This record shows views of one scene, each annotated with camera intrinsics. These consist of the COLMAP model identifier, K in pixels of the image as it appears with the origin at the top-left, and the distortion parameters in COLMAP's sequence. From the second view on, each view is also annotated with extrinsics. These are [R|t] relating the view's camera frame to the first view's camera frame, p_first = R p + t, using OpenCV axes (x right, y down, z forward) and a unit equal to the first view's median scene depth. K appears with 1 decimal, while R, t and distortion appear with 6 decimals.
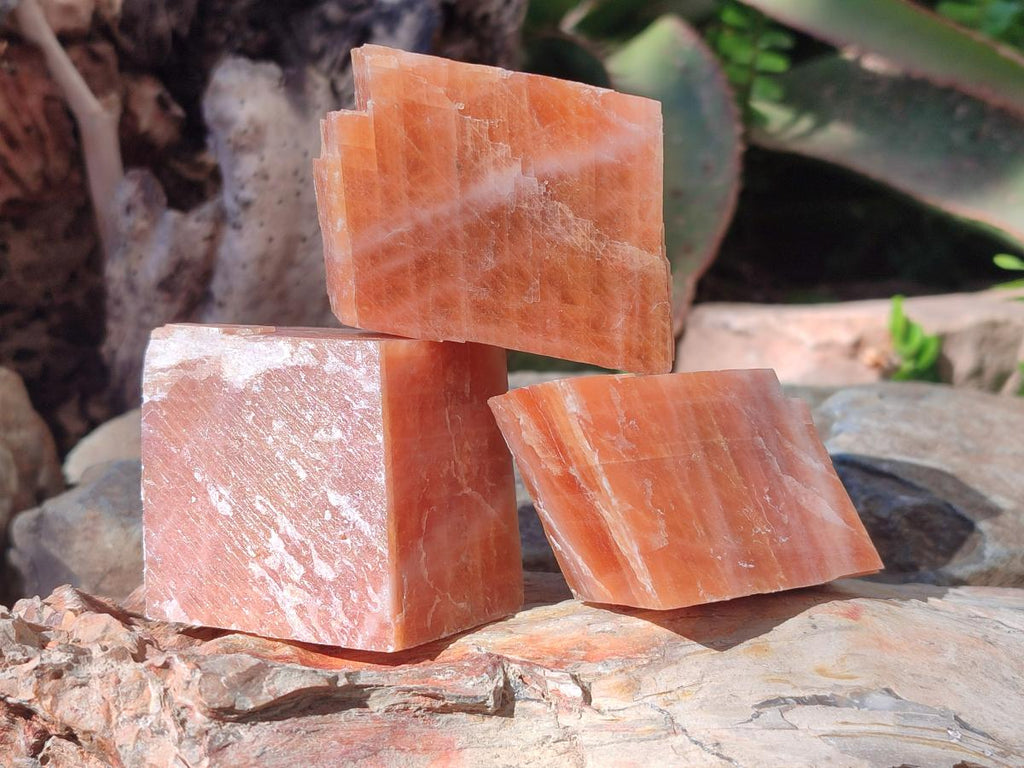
lens RADIAL K [[1523.5, 0, 512.0], [0, 1523.5, 384.0], [0, 0, 1]] dist [0.210139, -1.395809]
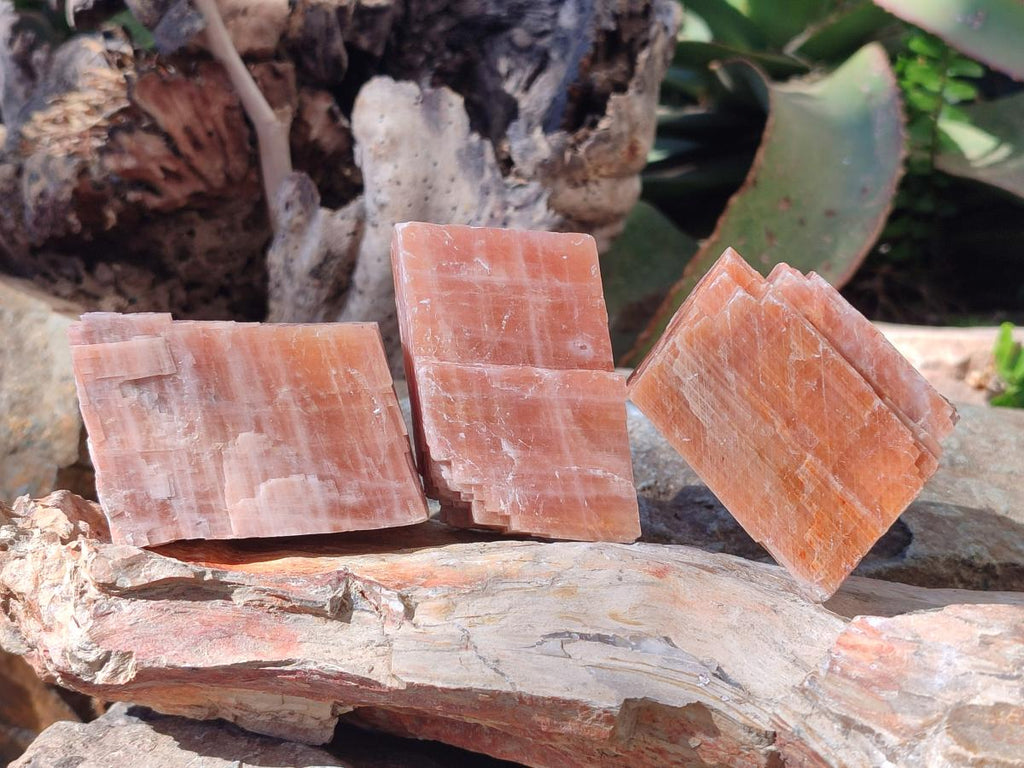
lens RADIAL K [[1523.5, 0, 512.0], [0, 1523.5, 384.0], [0, 0, 1]] dist [0.210139, -1.395809]
pose [[0.965517, 0.070180, -0.250704, 0.223942], [-0.072155, 0.997393, 0.001314, 0.007798], [0.250142, 0.016821, 0.968063, -0.086047]]
